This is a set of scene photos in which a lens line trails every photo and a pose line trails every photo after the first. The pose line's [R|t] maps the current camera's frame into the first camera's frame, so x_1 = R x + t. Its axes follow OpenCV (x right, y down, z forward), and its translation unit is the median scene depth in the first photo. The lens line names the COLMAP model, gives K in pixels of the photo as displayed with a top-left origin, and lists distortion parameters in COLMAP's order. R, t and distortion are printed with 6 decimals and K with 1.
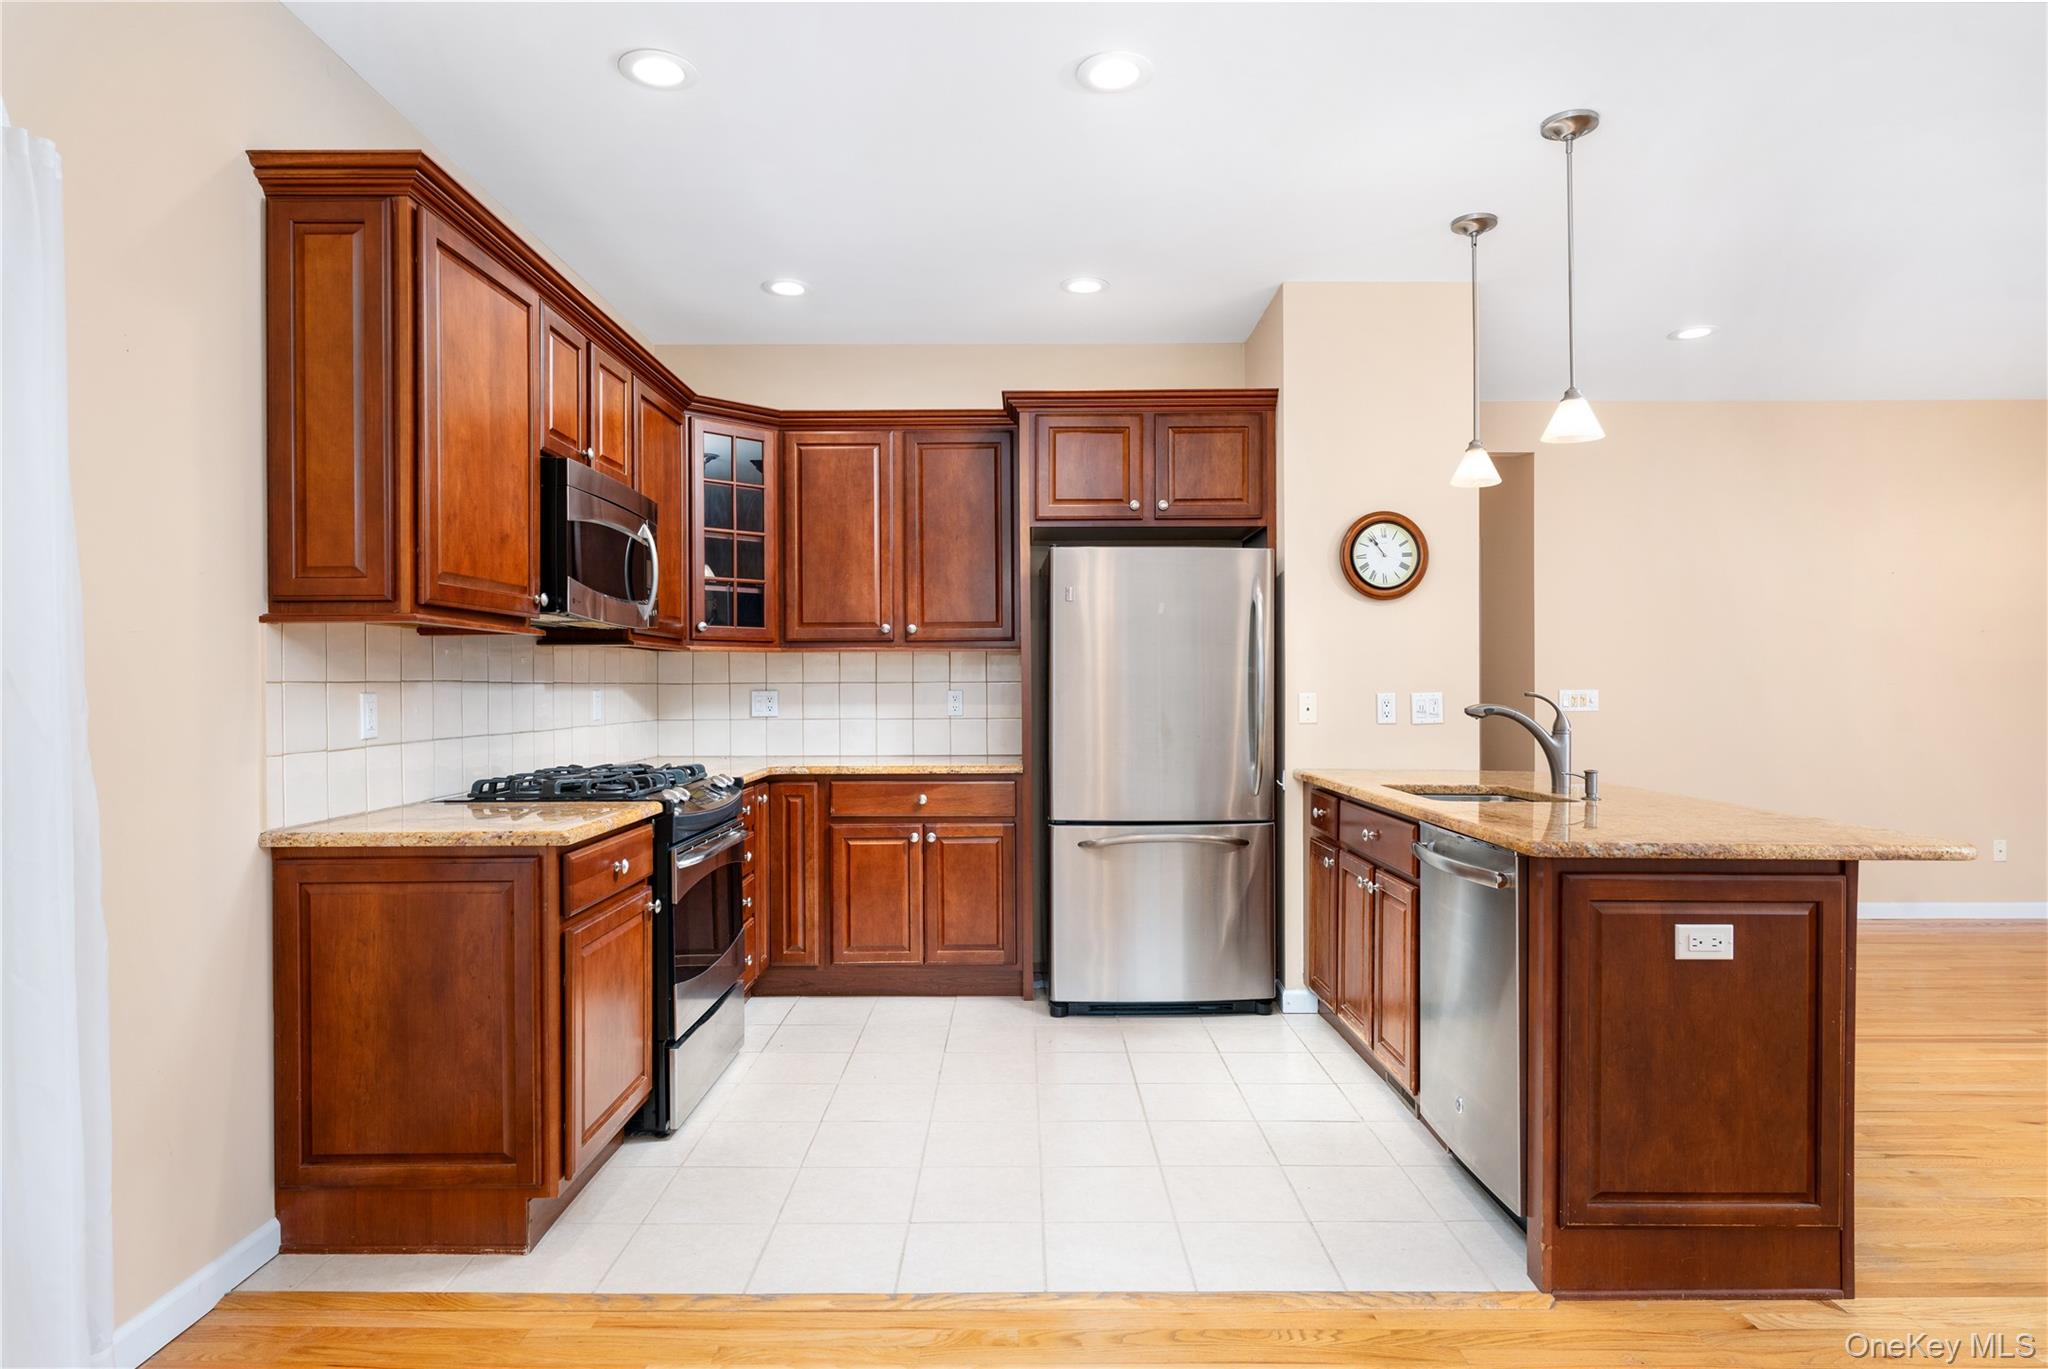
lens RADIAL K [[1156.6, 0, 1024.5], [0, 1156.6, 689.1], [0, 0, 1]] dist [-0.001052, -0.000339]
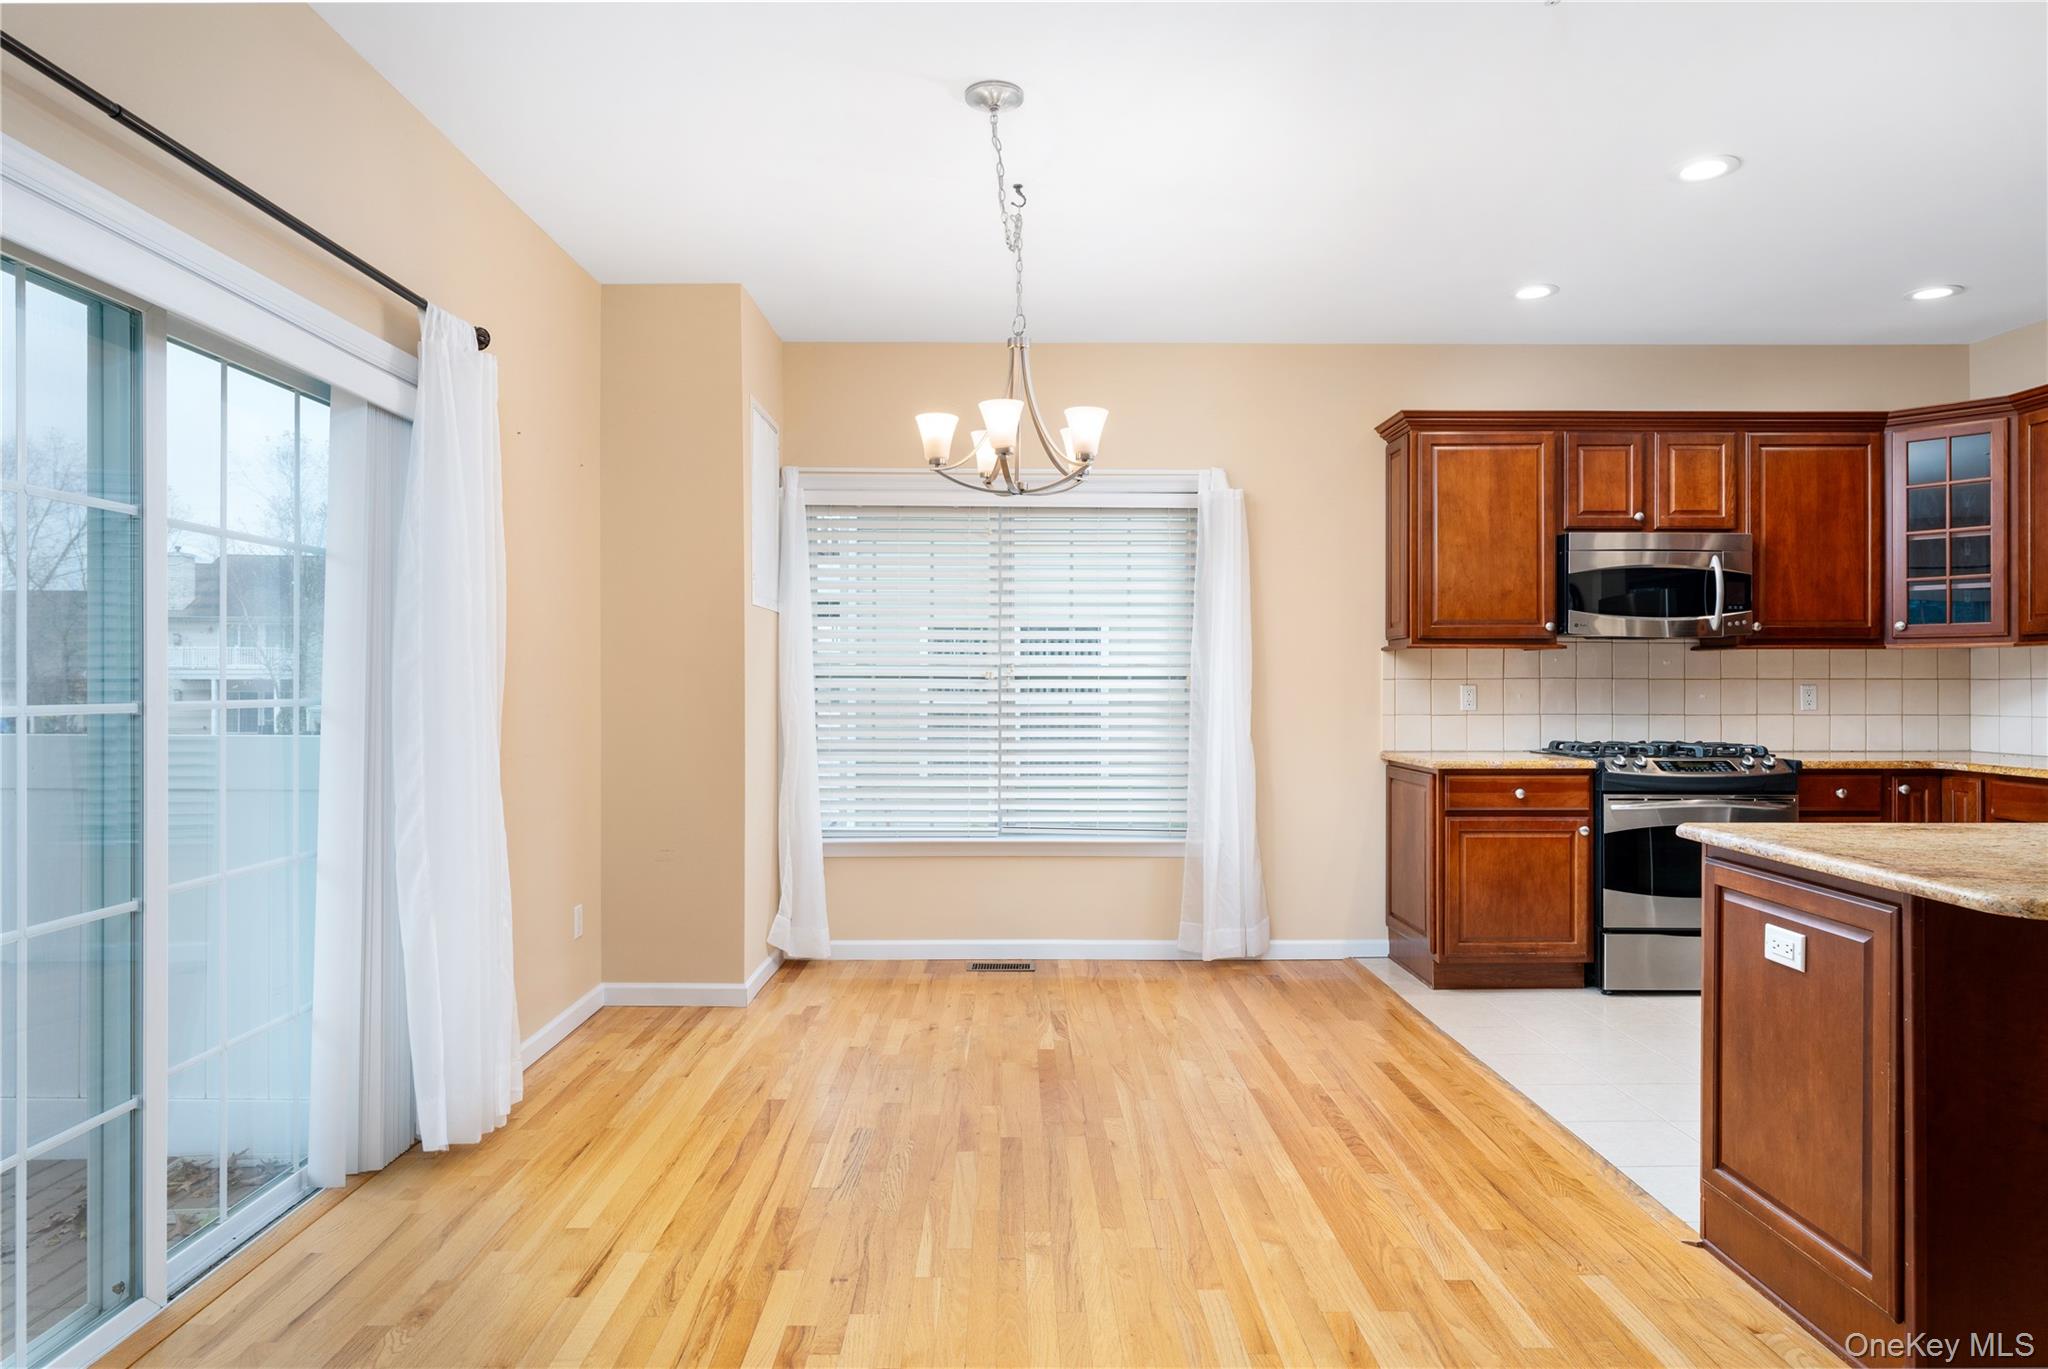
lens RADIAL K [[1198.8, 0, 1025.2], [0, 1198.8, 678.0], [0, 0, 1]] dist [0.000281, -0.001186]
pose [[0.016935, -0.001608, -0.999855, 0.852160], [-0.003646, 0.999992, -0.001670, -0.001443], [0.999850, 0.003674, 0.016929, 0.184465]]
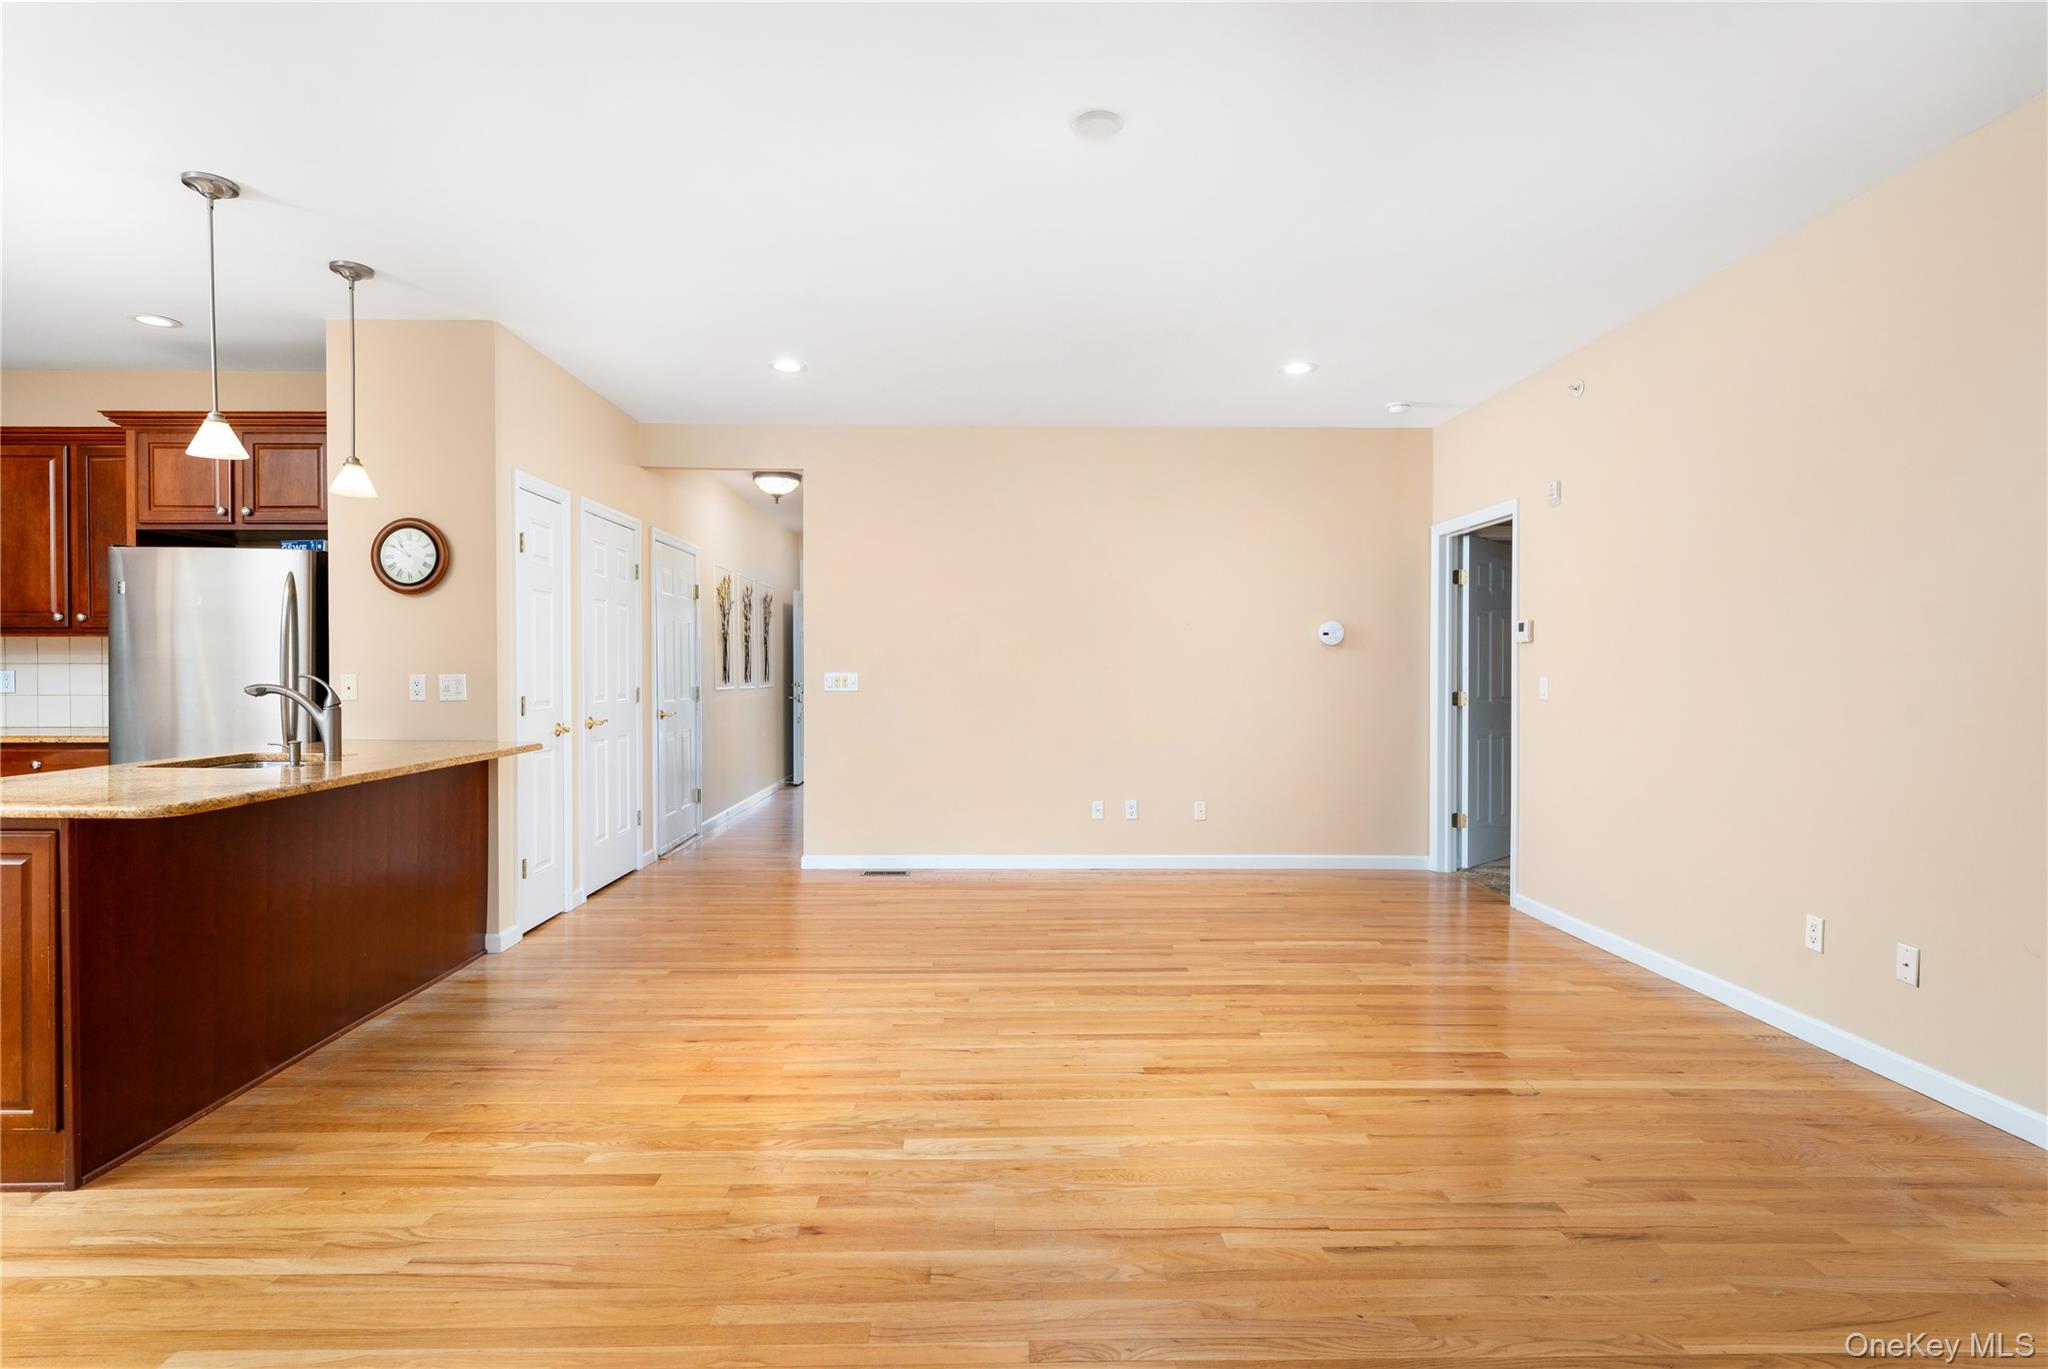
lens RADIAL K [[994.1, 0, 996.6], [0, 994.1, 686.1], [0, 0, 1]] dist [0.002660, 0.000527]
pose [[0.999846, 0.003799, 0.017115, 0.884789], [-0.004033, 0.999898, 0.013693, -0.000932], [-0.017061, -0.013760, 0.999760, -0.010868]]
